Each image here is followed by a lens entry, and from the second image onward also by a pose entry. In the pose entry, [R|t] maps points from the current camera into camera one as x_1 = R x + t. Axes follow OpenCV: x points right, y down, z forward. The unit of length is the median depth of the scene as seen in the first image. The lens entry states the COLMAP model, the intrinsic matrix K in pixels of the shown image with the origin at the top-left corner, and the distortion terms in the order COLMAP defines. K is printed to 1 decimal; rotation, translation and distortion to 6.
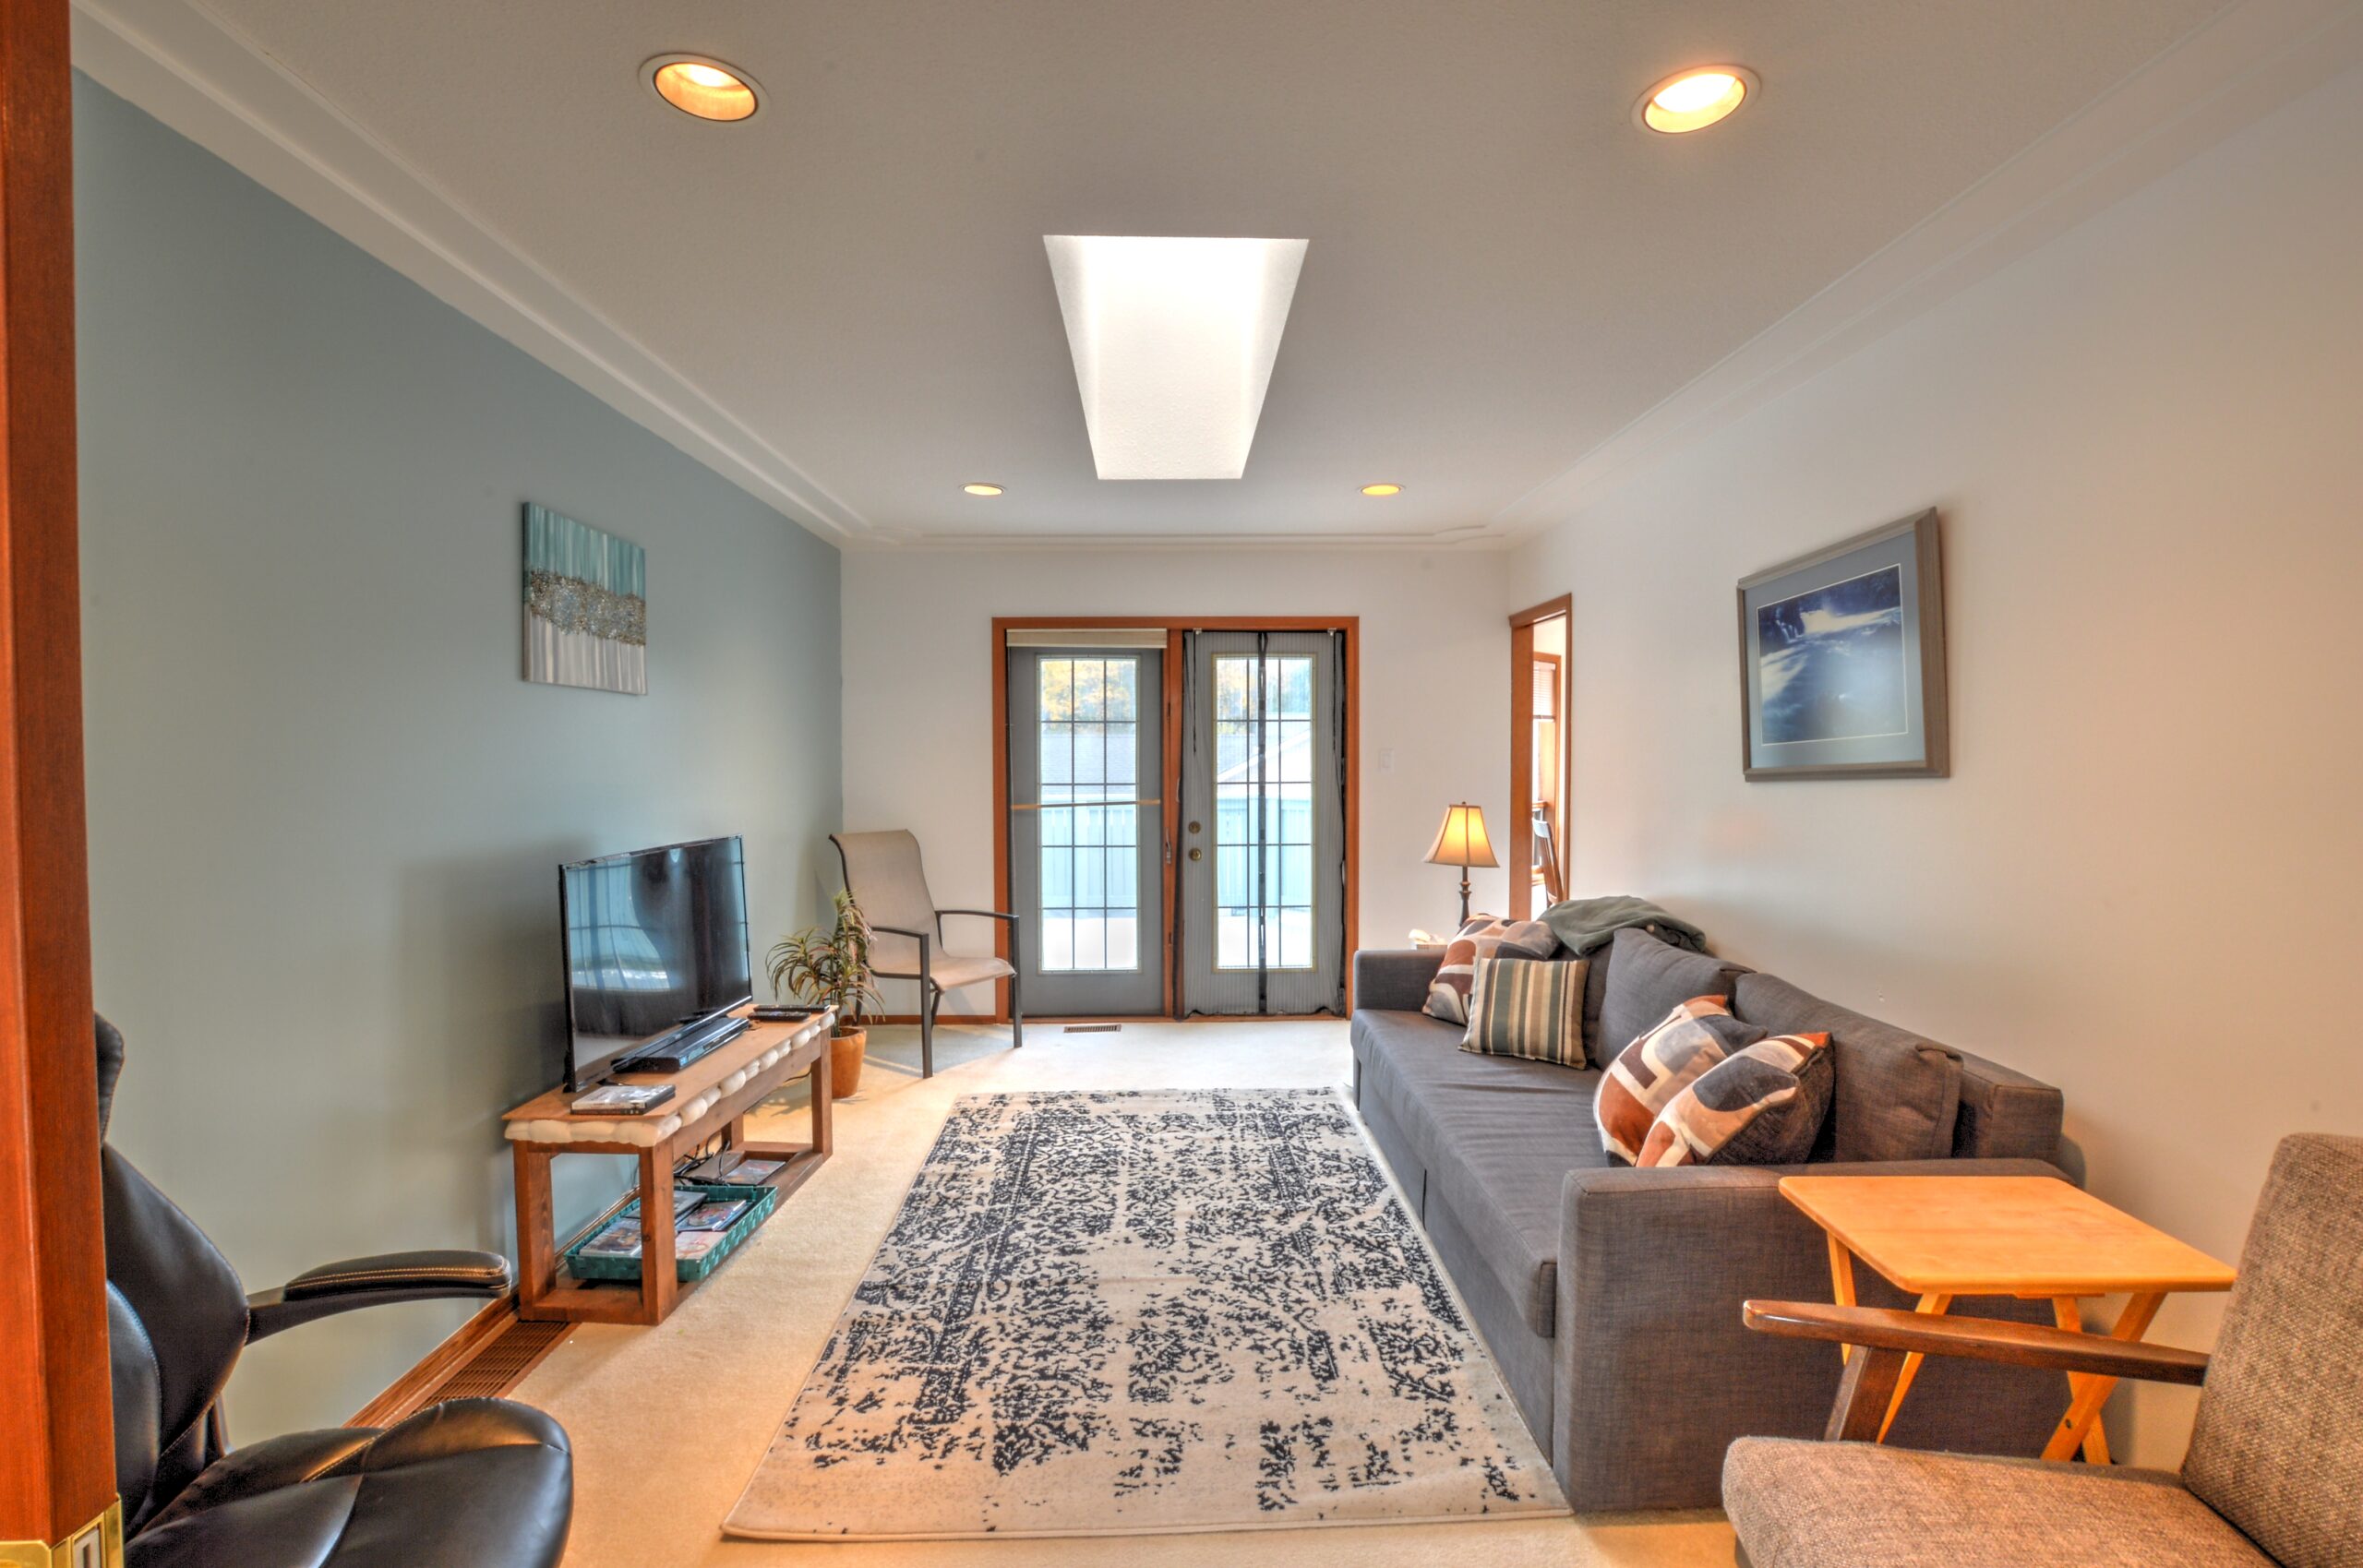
lens RADIAL K [[1071.2, 0, 1186.6], [0, 1071.2, 786.3], [0, 0, 1]] dist [-0.022569, -0.000448]
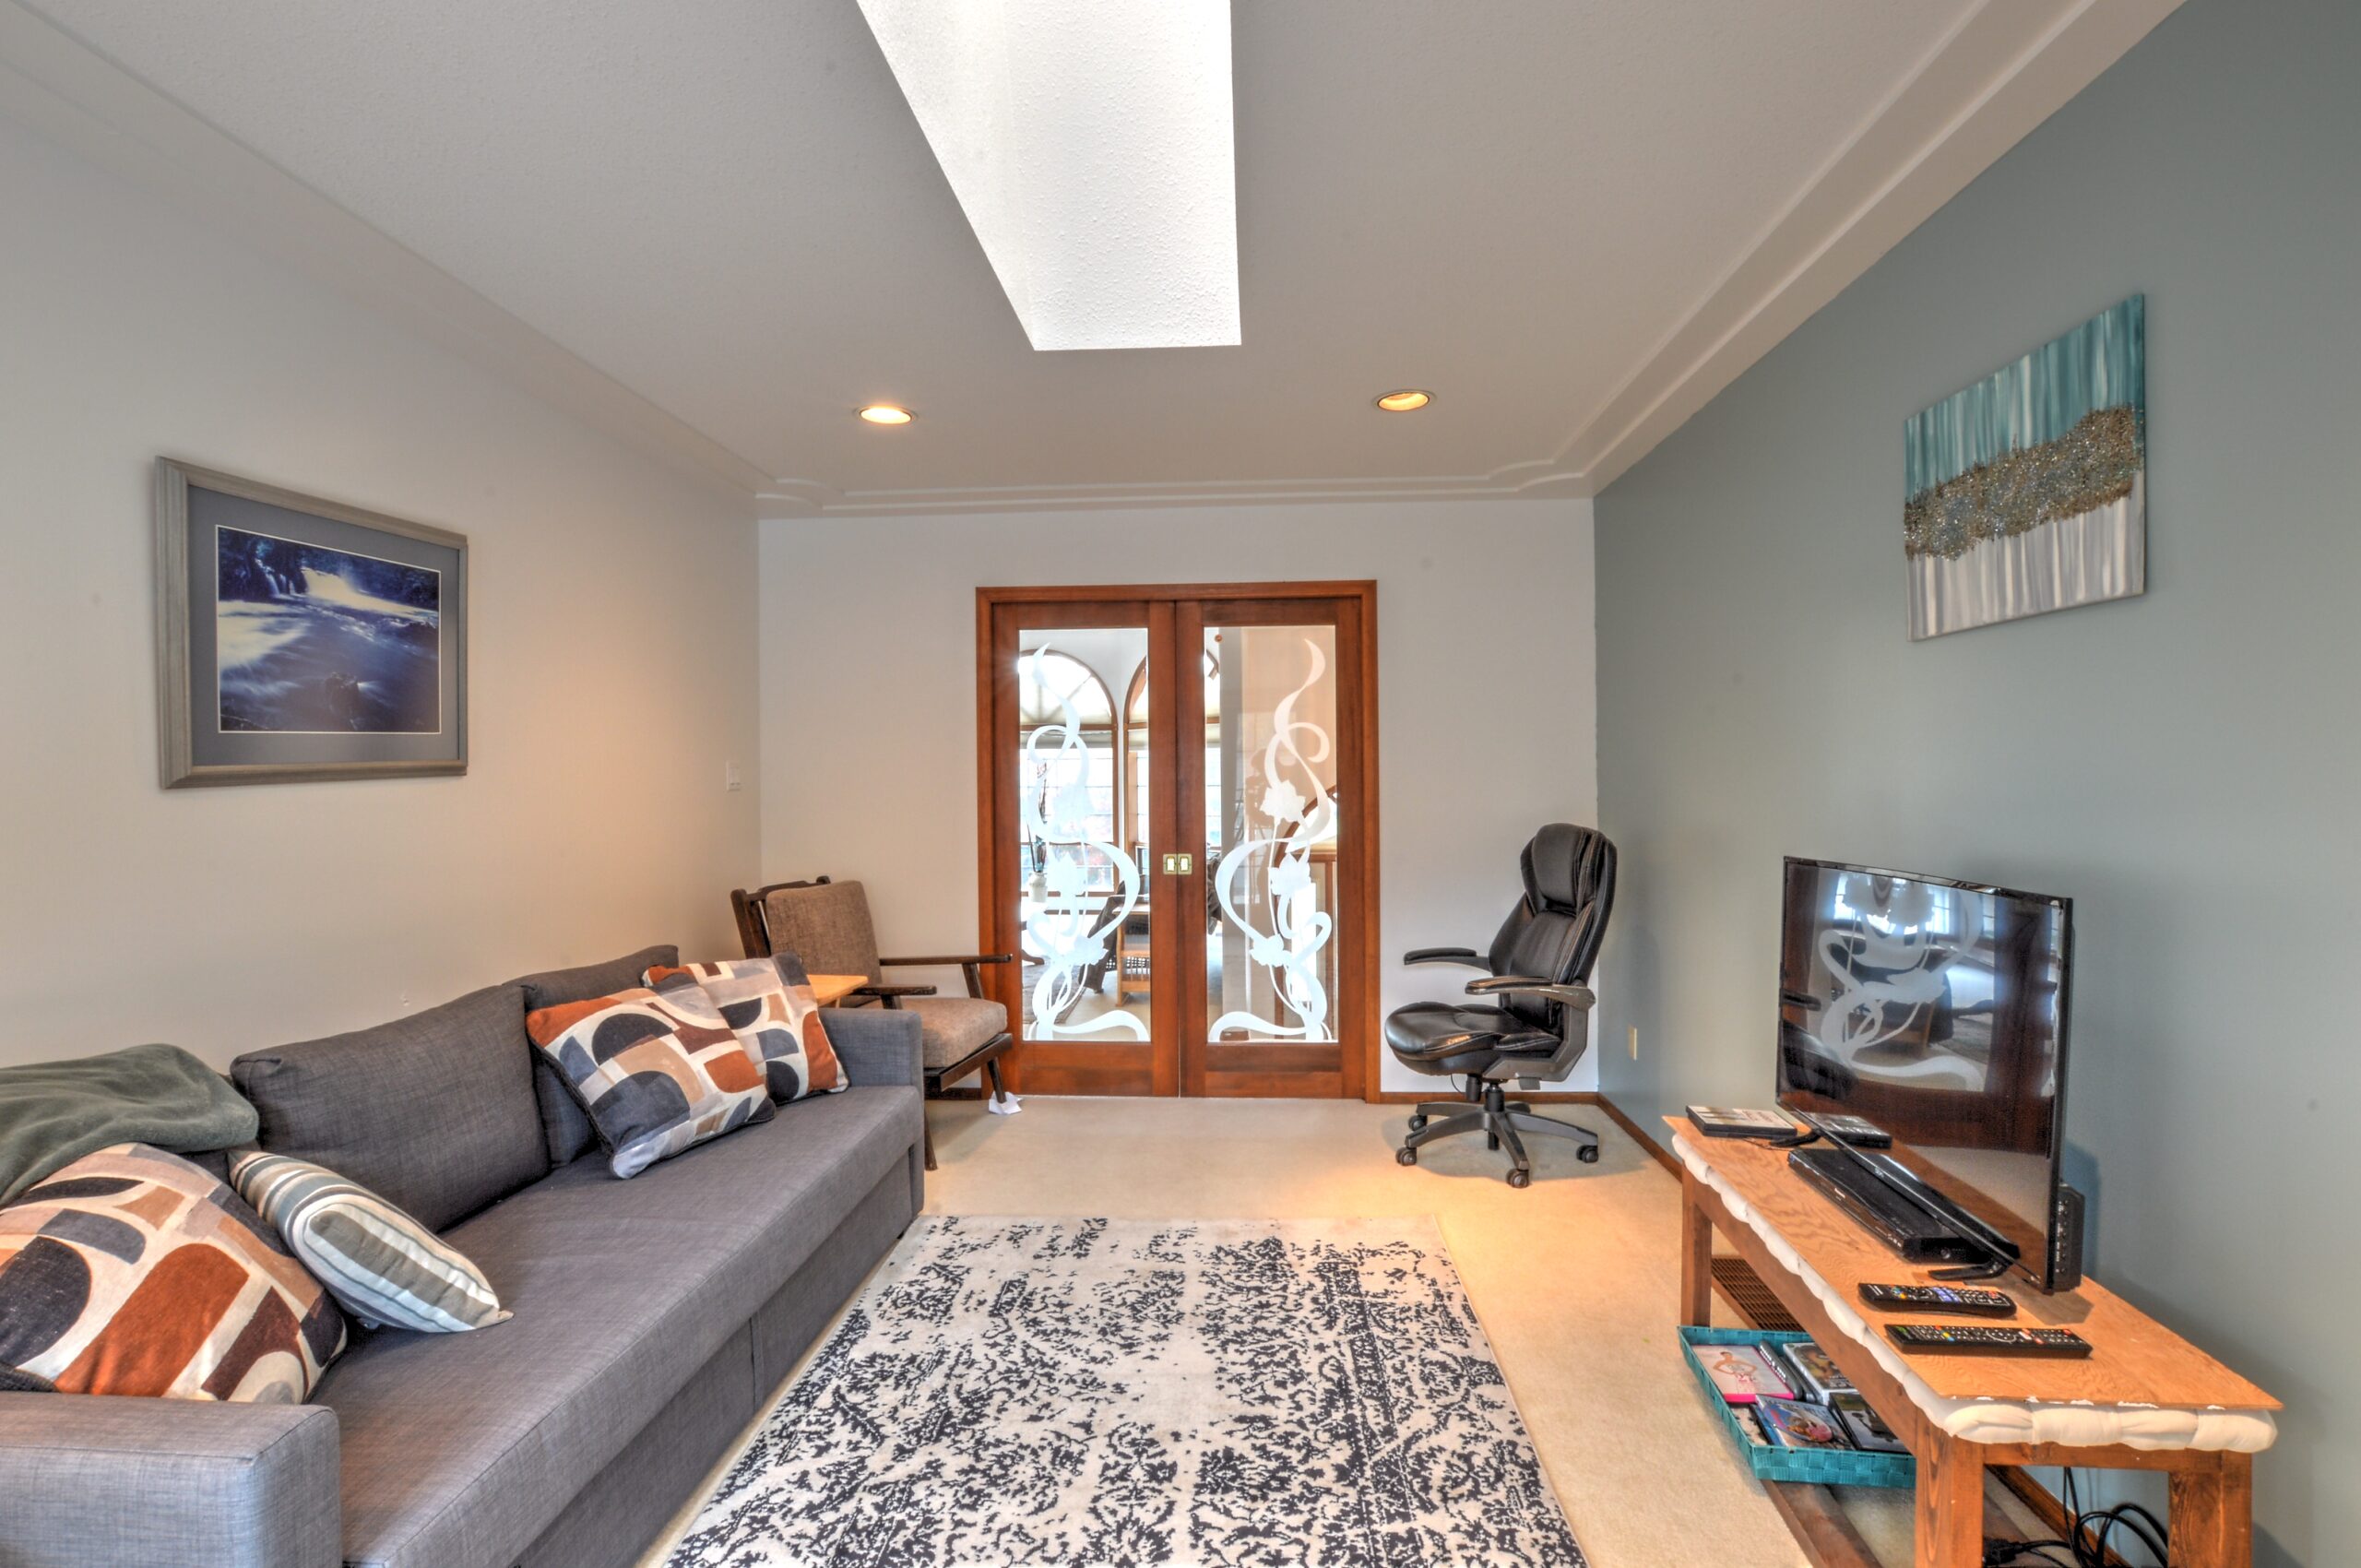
lens RADIAL K [[1092.2, 0, 1181.9], [0, 1092.2, 773.9], [0, 0, 1]] dist [0.001128, 0.000074]
pose [[-0.996349, 0.010182, 0.084763, -0.134977], [0.012024, 0.999702, 0.021255, -0.022386], [-0.084521, 0.022196, -0.996174, 1.851553]]
